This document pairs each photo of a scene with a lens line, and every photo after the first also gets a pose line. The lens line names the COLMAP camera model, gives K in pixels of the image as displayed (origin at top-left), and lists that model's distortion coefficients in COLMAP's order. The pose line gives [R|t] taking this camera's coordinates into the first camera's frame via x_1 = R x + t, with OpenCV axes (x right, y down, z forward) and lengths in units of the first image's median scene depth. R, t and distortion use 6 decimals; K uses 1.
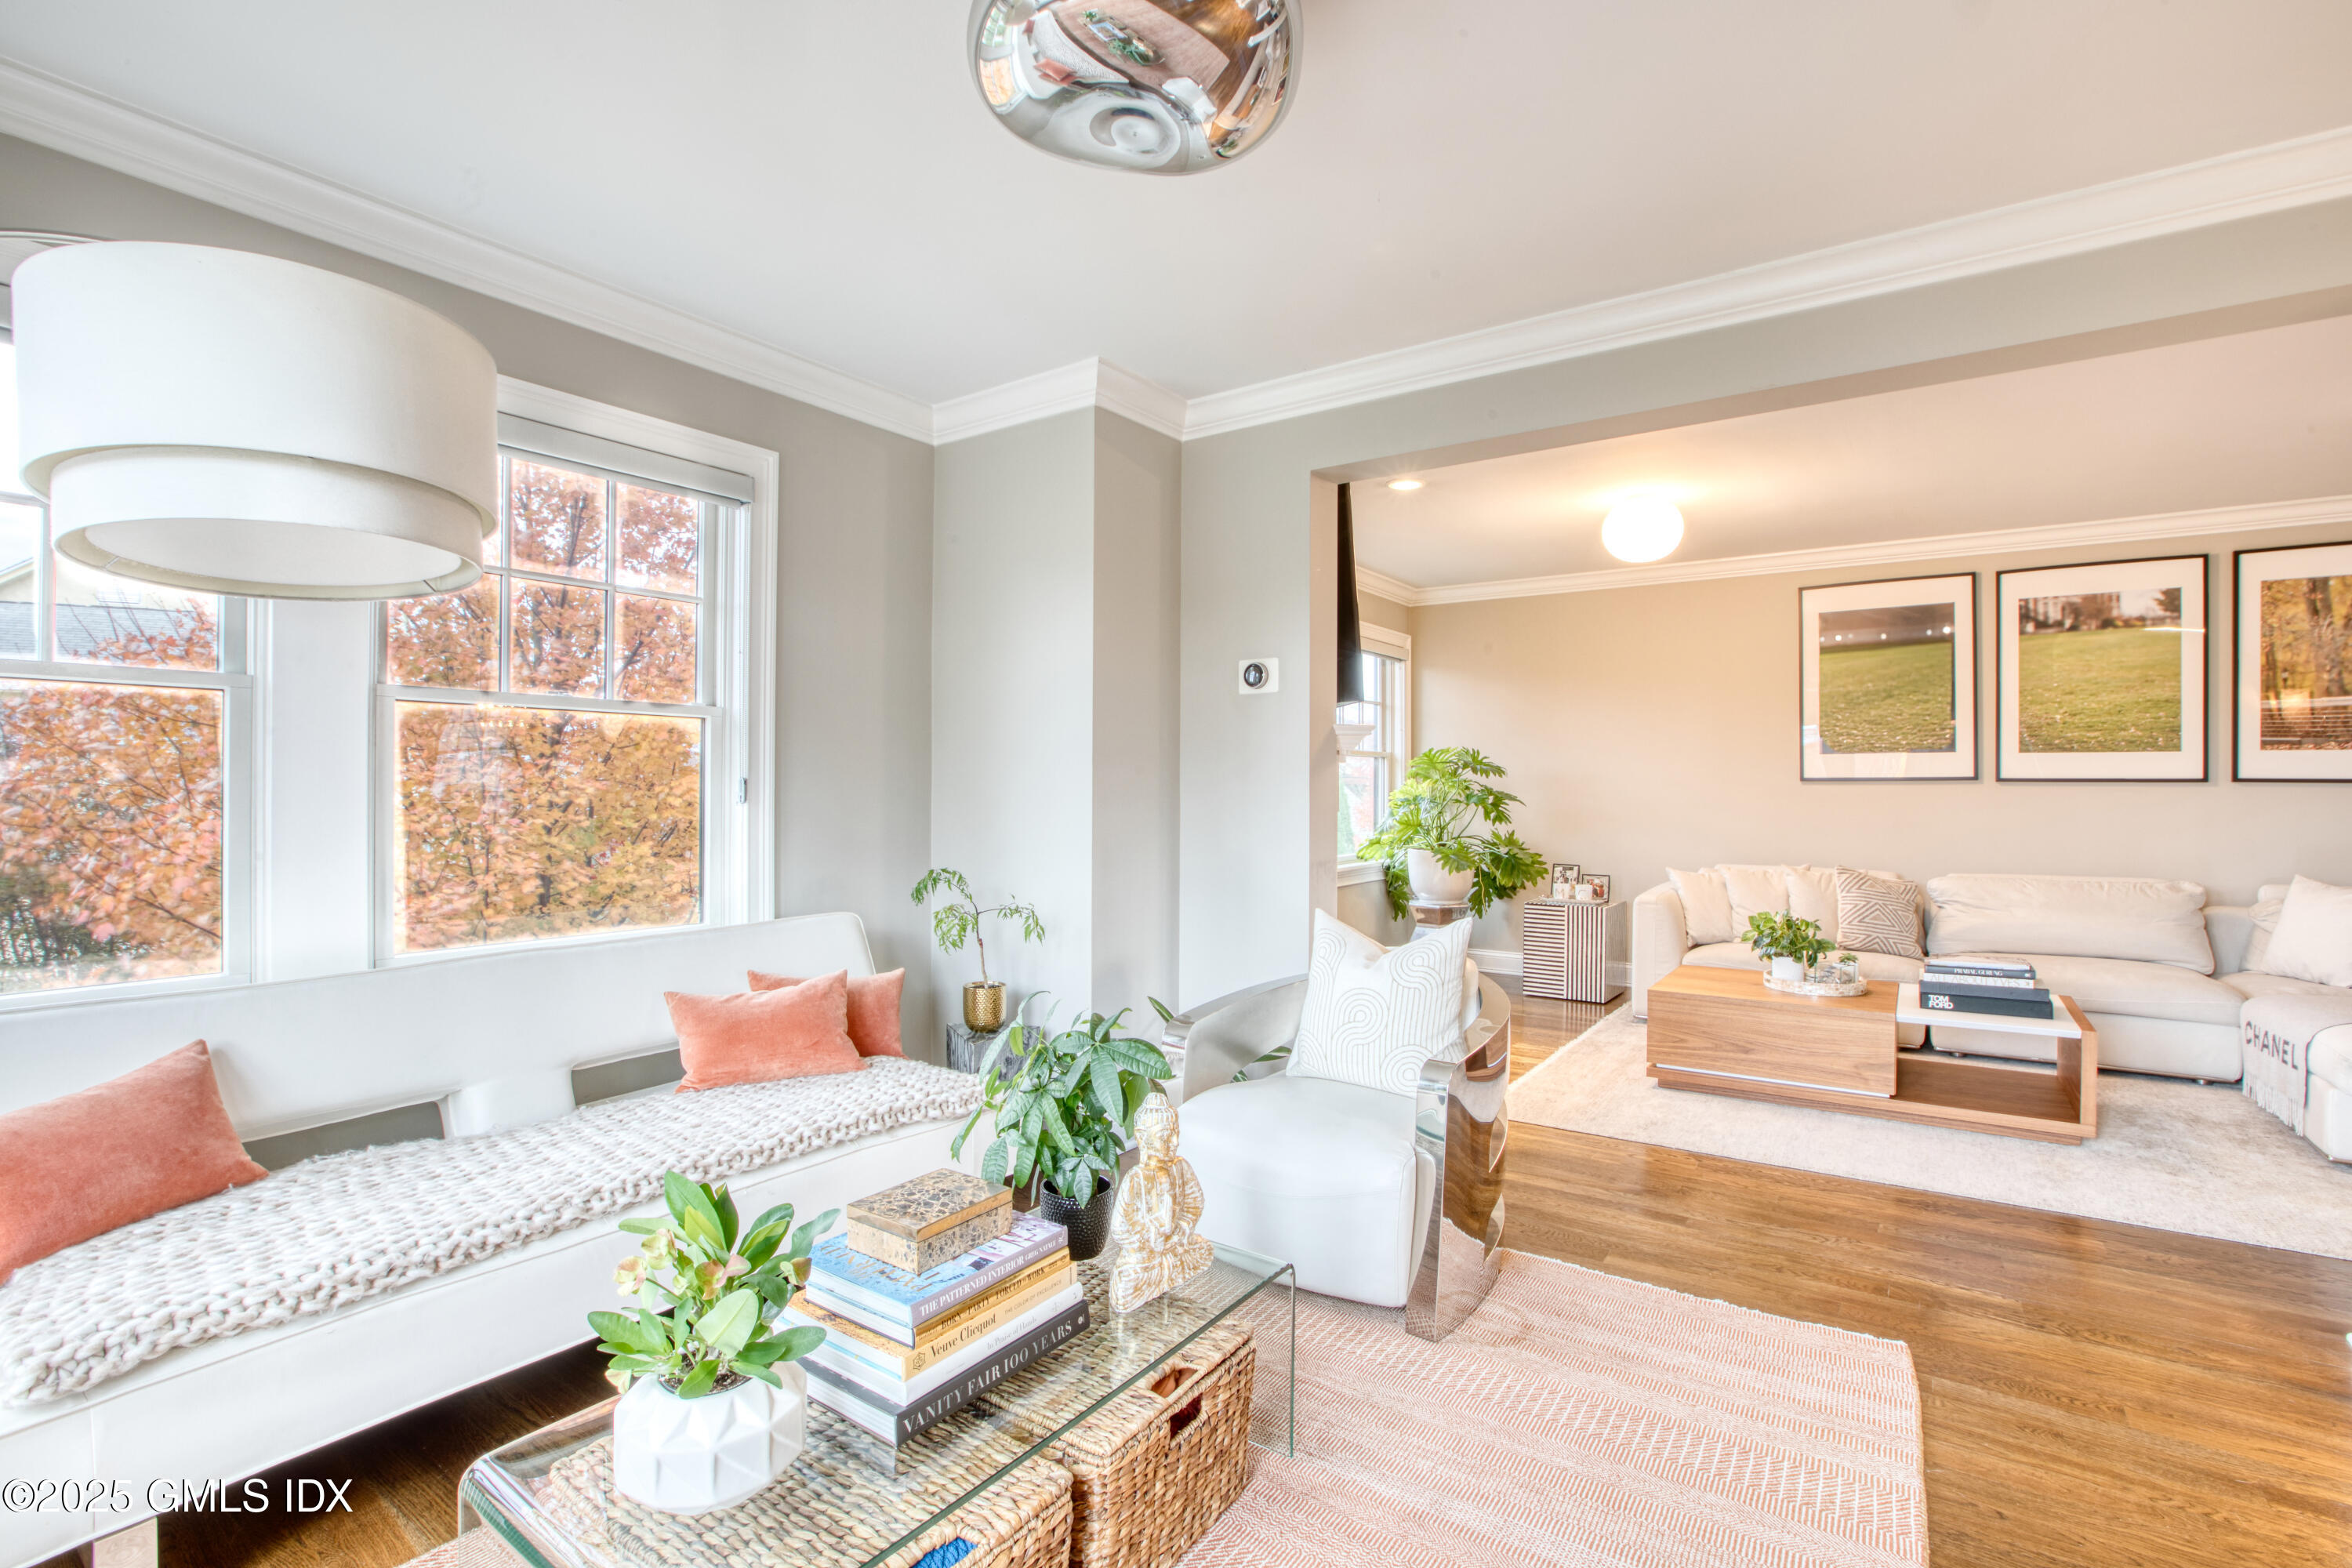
lens RADIAL K [[1067.0, 0, 1181.5], [0, 1067.0, 795.2], [0, 0, 1]] dist [-0.014302, 0.000874]
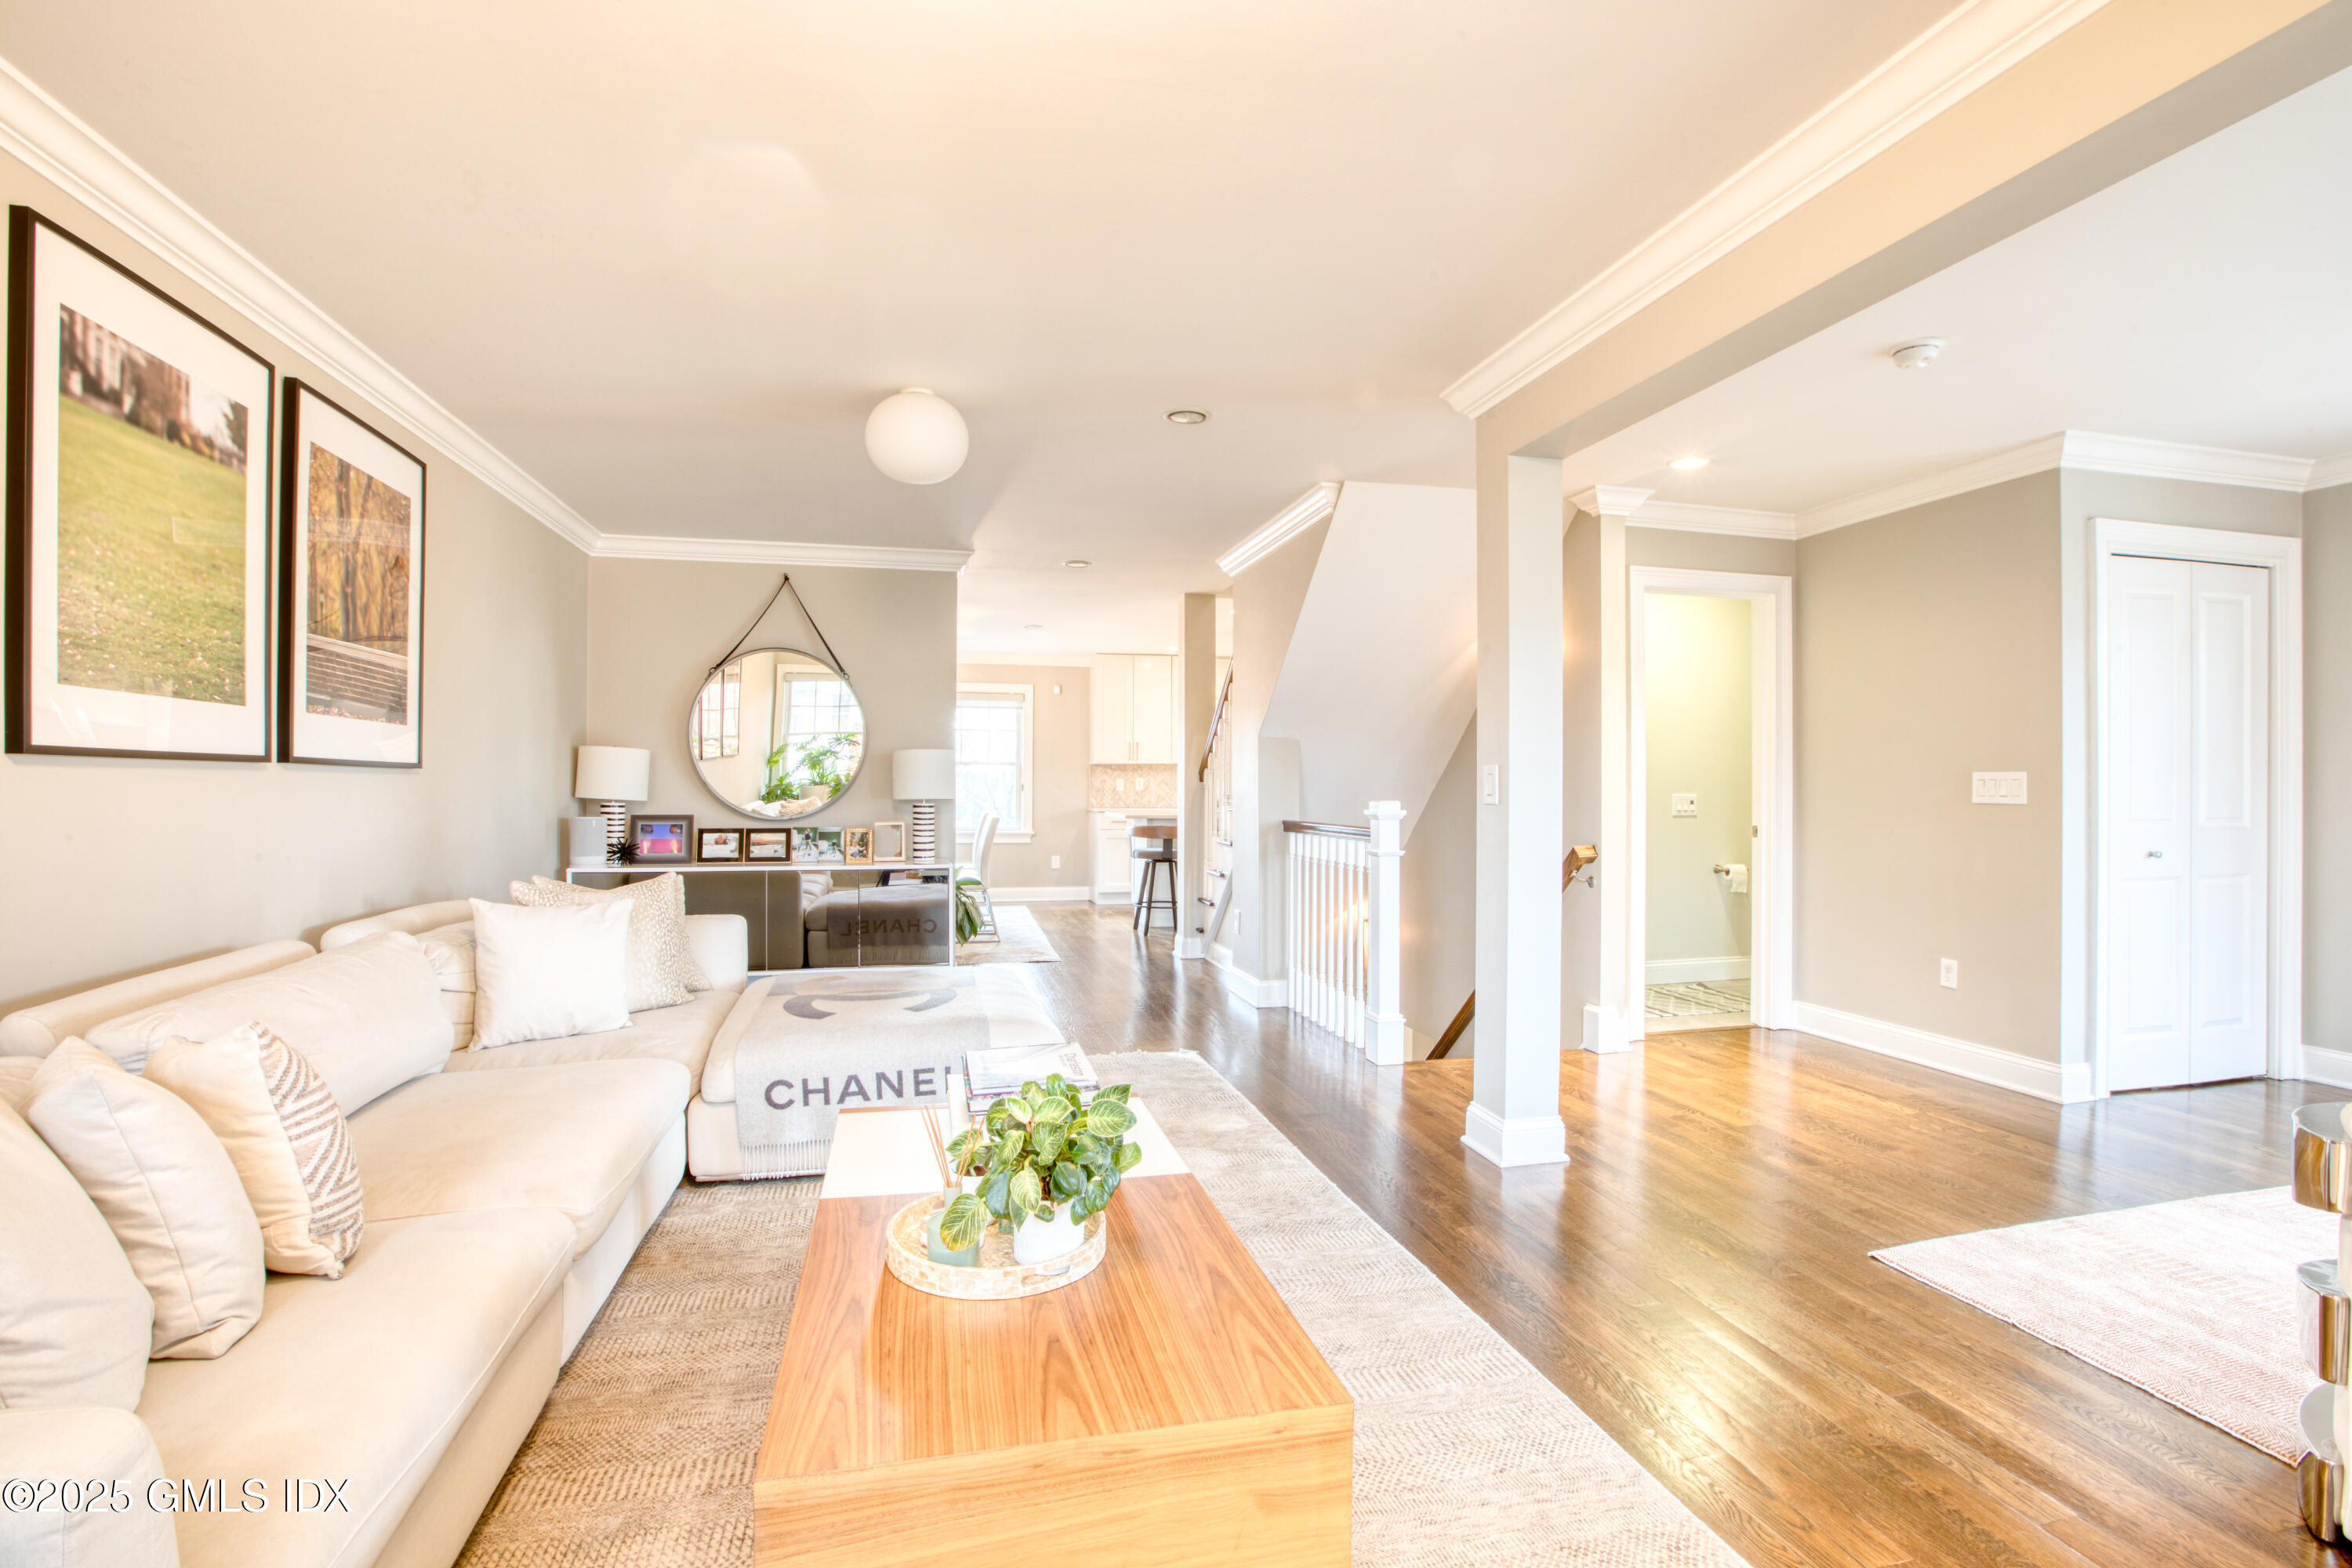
lens RADIAL K [[1067.0, 0, 1183.3], [0, 1067.0, 780.6], [0, 0, 1]] dist [-0.014302, 0.000874]
pose [[-0.755358, -0.009211, 0.655248, 0.215683], [-0.011748, 0.999931, 0.000513, -0.008624], [-0.655208, -0.007310, -0.755414, 1.084870]]
